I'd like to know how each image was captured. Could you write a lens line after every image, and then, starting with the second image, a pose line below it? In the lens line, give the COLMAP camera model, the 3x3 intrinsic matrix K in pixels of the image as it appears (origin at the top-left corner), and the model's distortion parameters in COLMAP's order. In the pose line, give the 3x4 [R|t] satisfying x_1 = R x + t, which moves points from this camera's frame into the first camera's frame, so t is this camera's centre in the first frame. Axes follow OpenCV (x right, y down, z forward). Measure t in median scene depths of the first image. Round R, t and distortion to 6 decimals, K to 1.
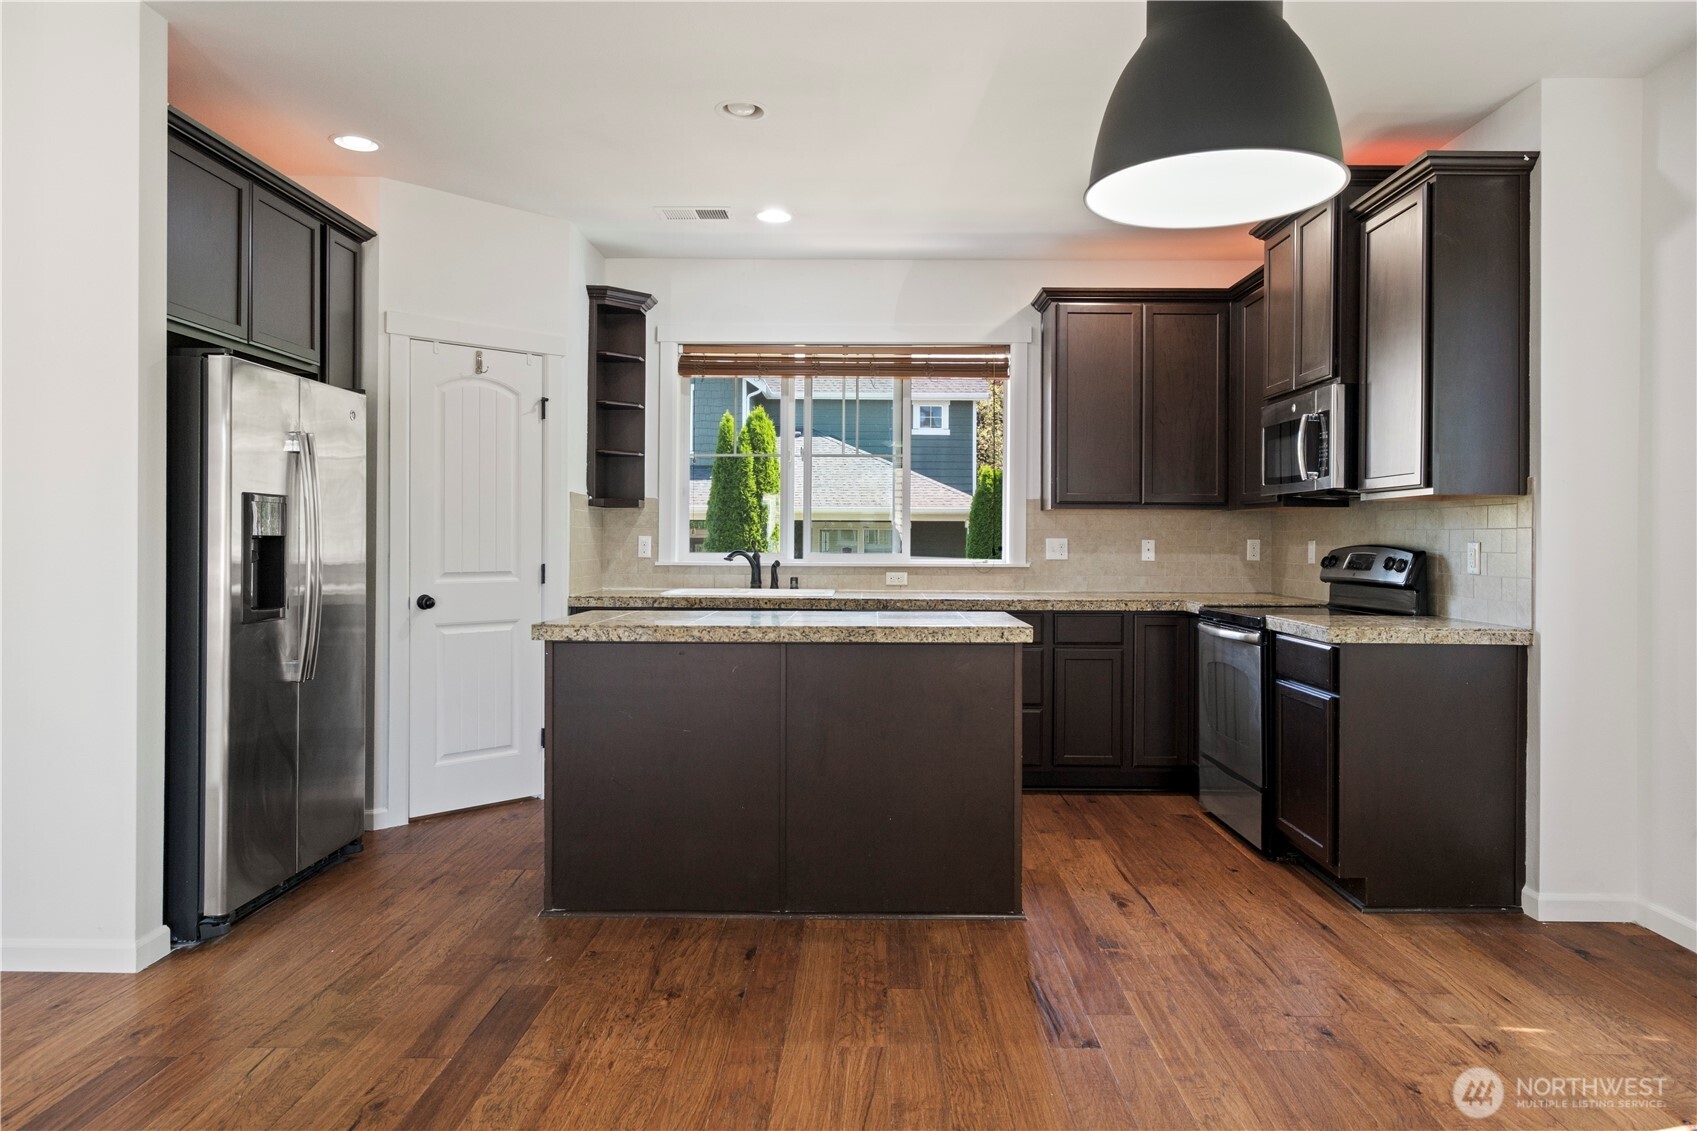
lens RADIAL K [[1074.8, 0, 866.8], [0, 1074.8, 538.2], [0, 0, 1]] dist [0.000500, 0.004945]
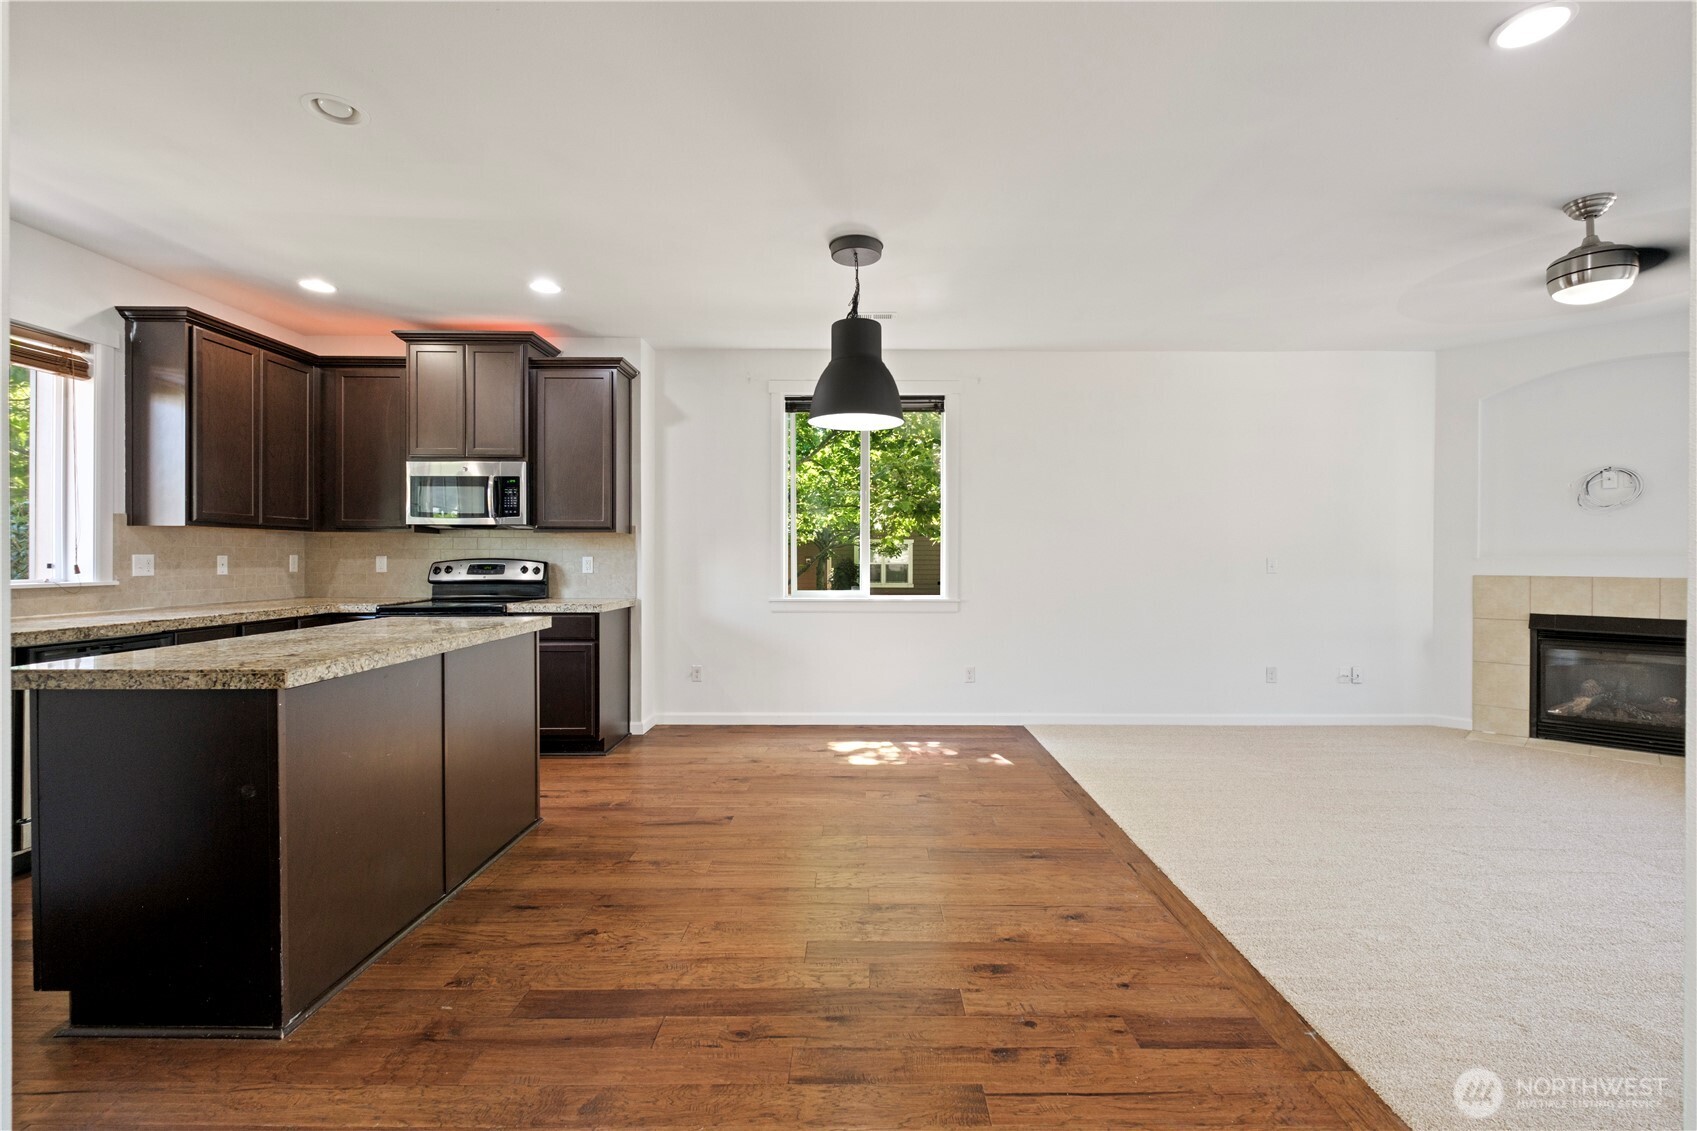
lens RADIAL K [[741.4, 0, 862.7], [0, 741.4, 557.8], [0, 0, 1]] dist [0.004541, -0.005491]
pose [[-0.009742, -0.006313, 0.999933, -0.624443], [-0.002532, 0.999977, 0.006288, -0.003457], [-0.999949, -0.002471, -0.009758, 0.427873]]
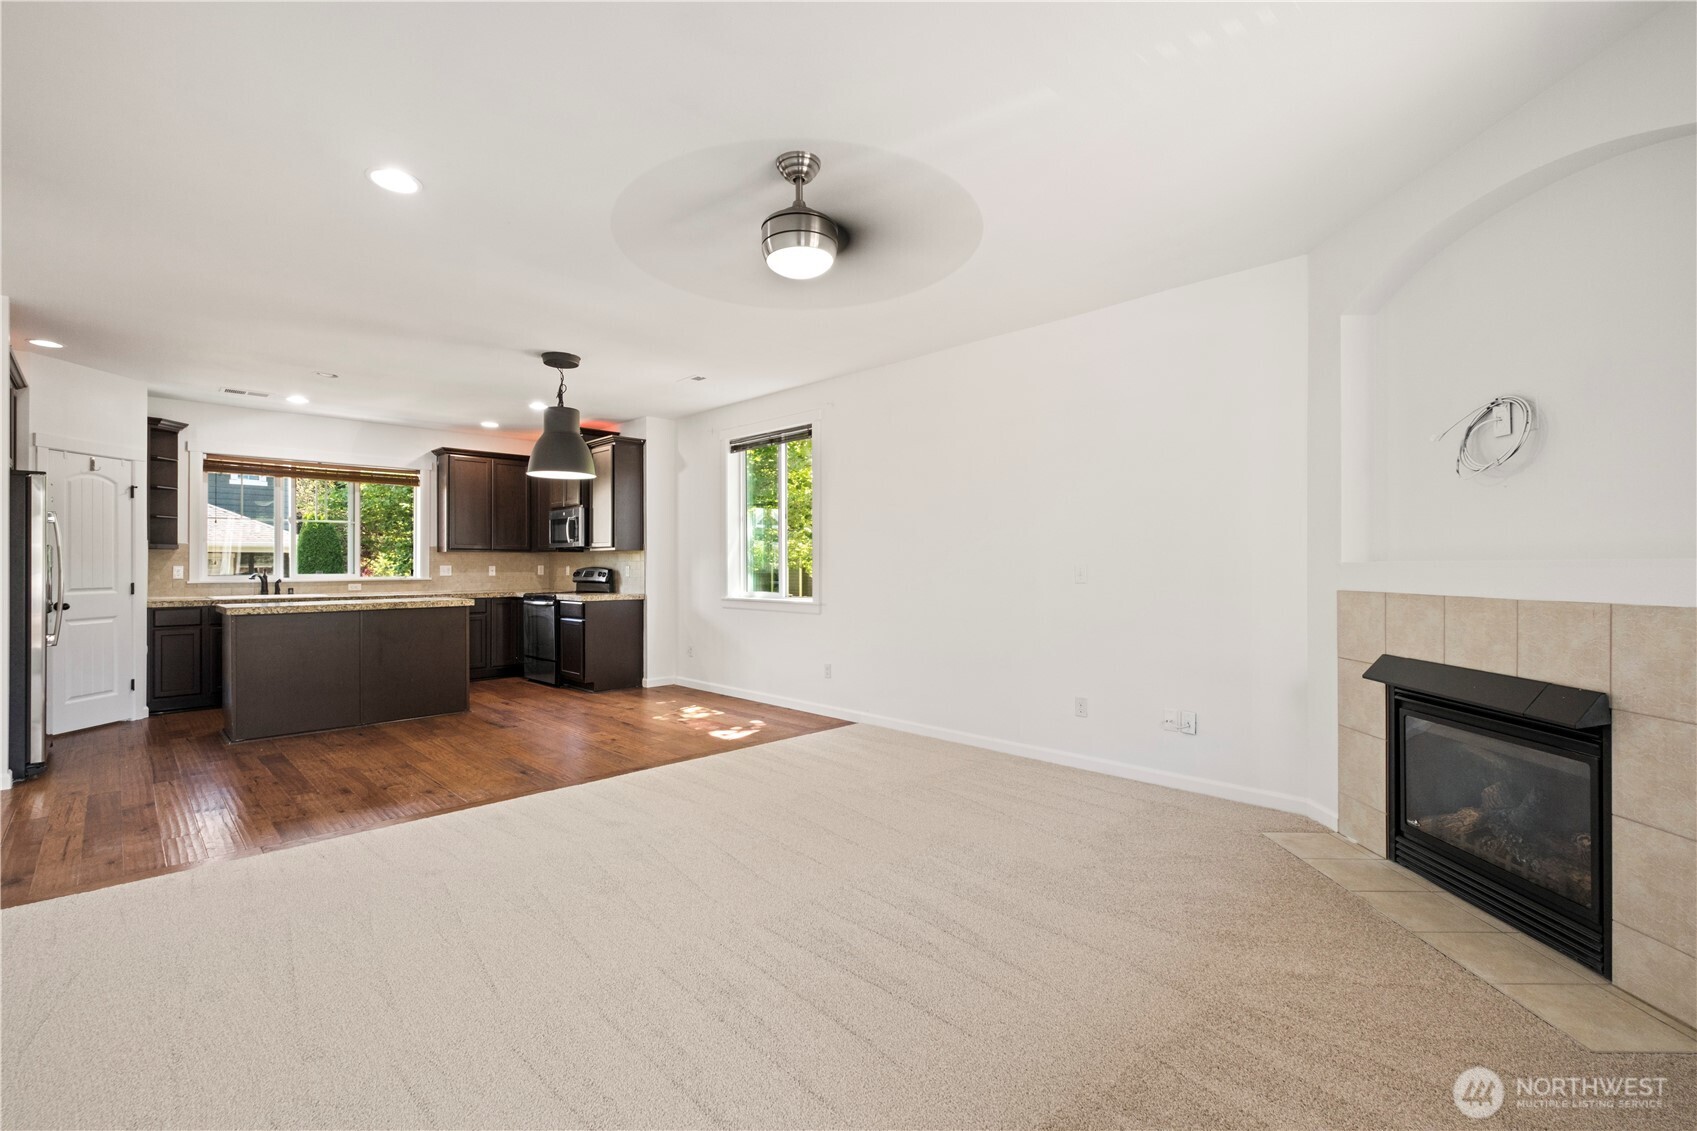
lens RADIAL K [[741.4, 0, 847.5], [0, 741.4, 561.7], [0, 0, 1]] dist [0.004541, -0.005491]
pose [[0.705401, -0.003770, 0.708799, -0.355990], [0.005903, 0.999982, -0.000556, -0.002537], [-0.708784, 0.004576, 0.705411, -0.679253]]
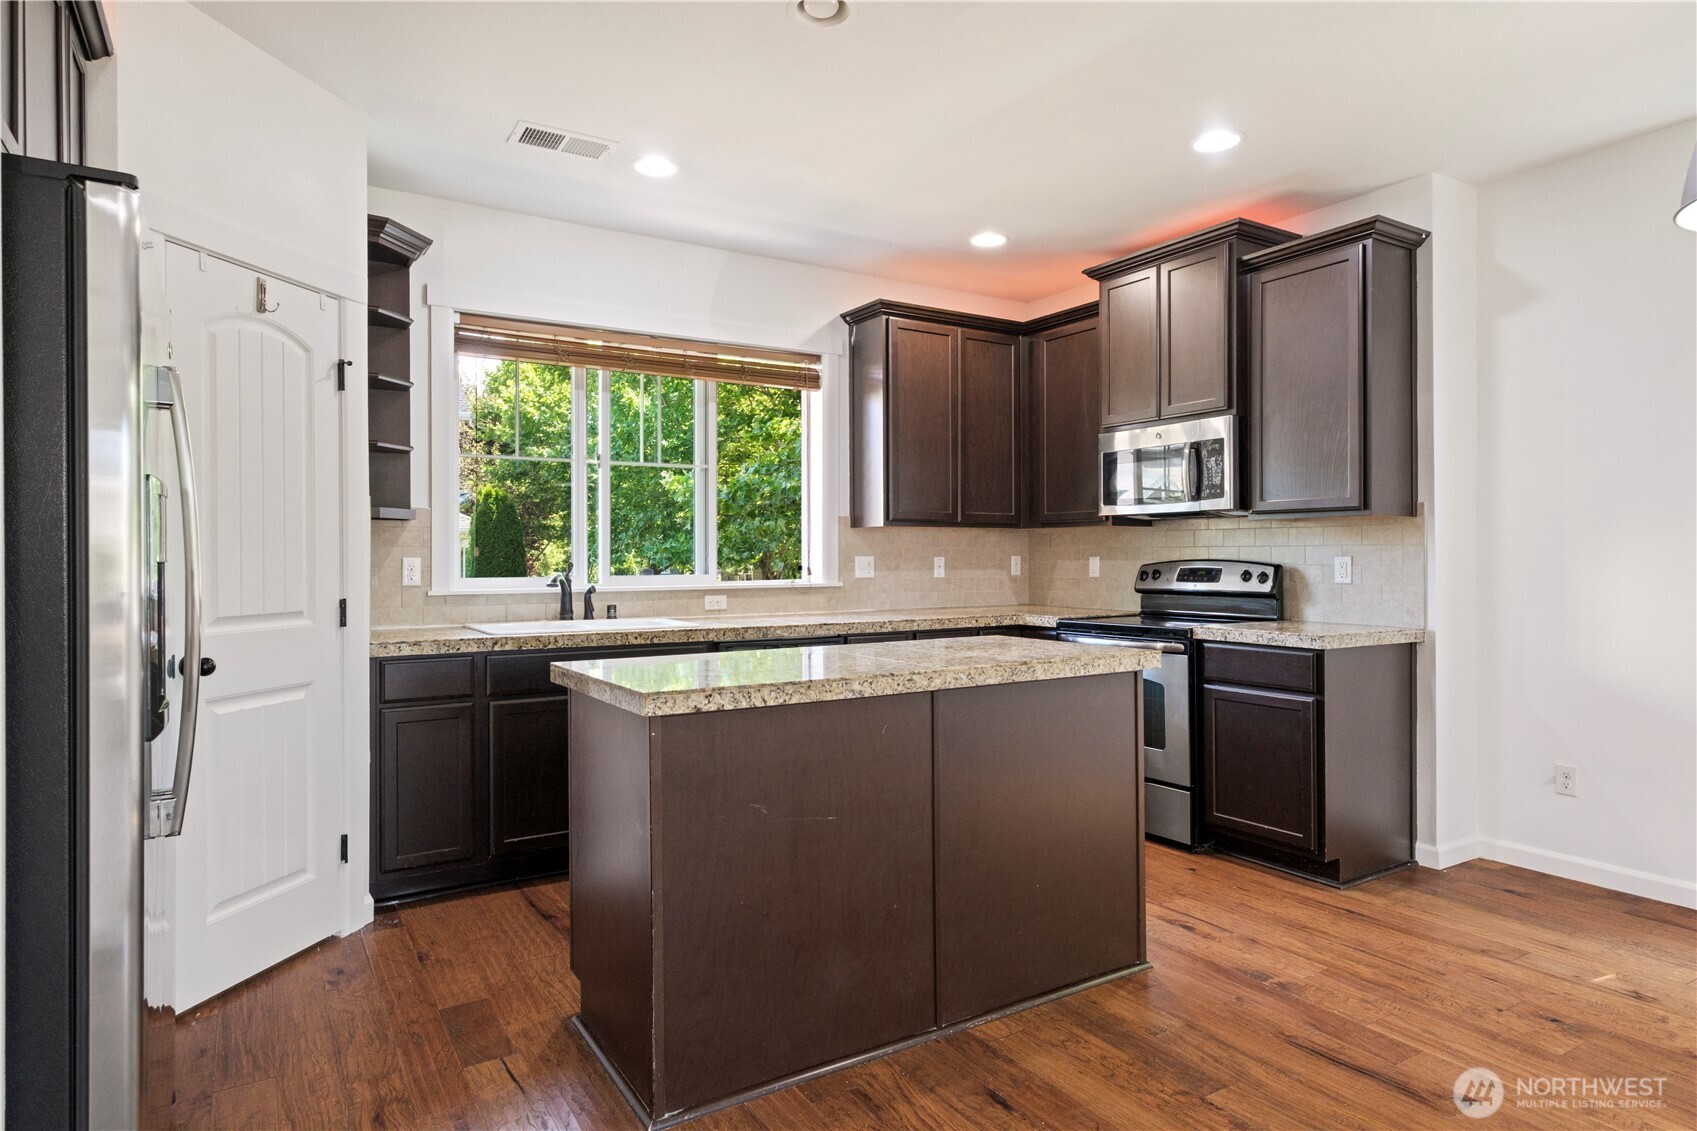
lens RADIAL K [[967.4, 0, 840.5], [0, 967.4, 556.5], [0, 0, 1]] dist [-0.000208, 0.002066]
pose [[0.850379, -0.007914, 0.526110, -0.379755], [0.007674, 0.999967, 0.002637, -0.002680], [-0.526114, 0.001795, 0.850412, 0.316721]]
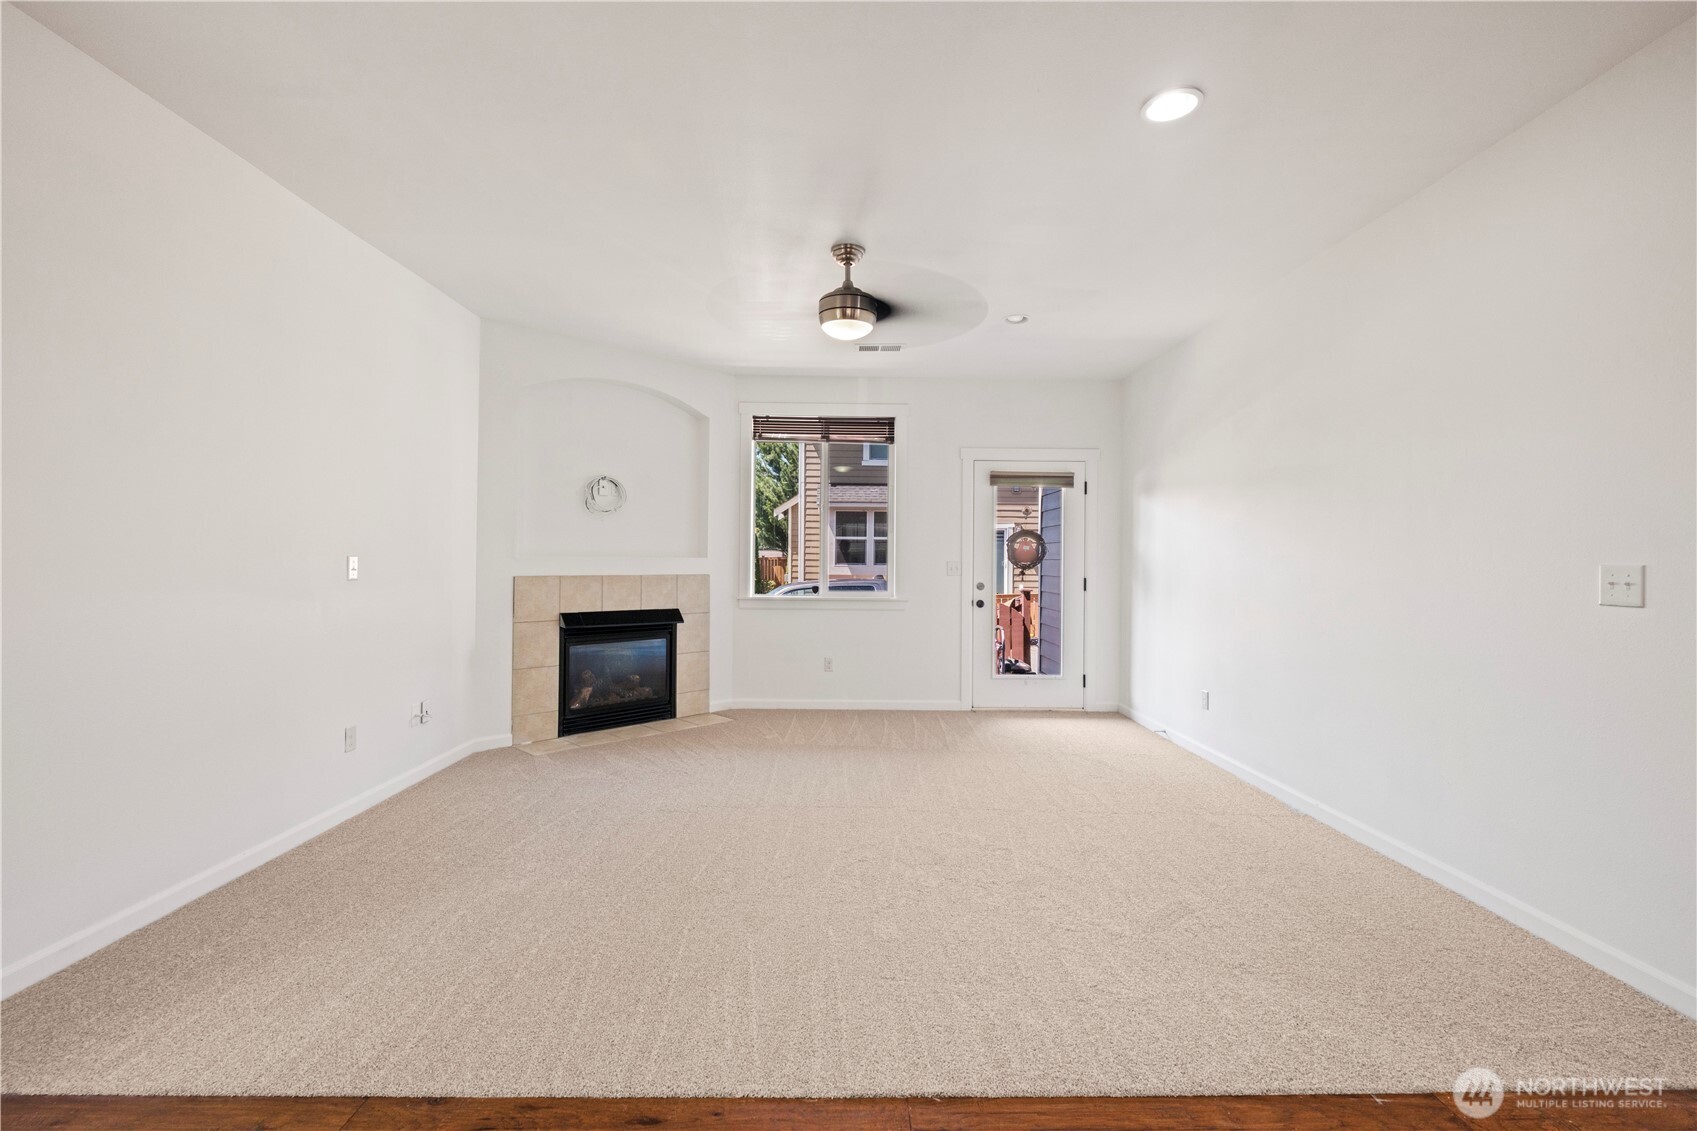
lens RADIAL K [[741.4, 0, 856.3], [0, 741.4, 559.4], [0, 0, 1]] dist [0.004541, -0.005491]
pose [[-0.999600, -0.014815, -0.024082, 0.040051], [-0.014763, 0.999888, -0.002322, -0.000130], [0.024114, -0.001965, -0.999707, 0.533375]]
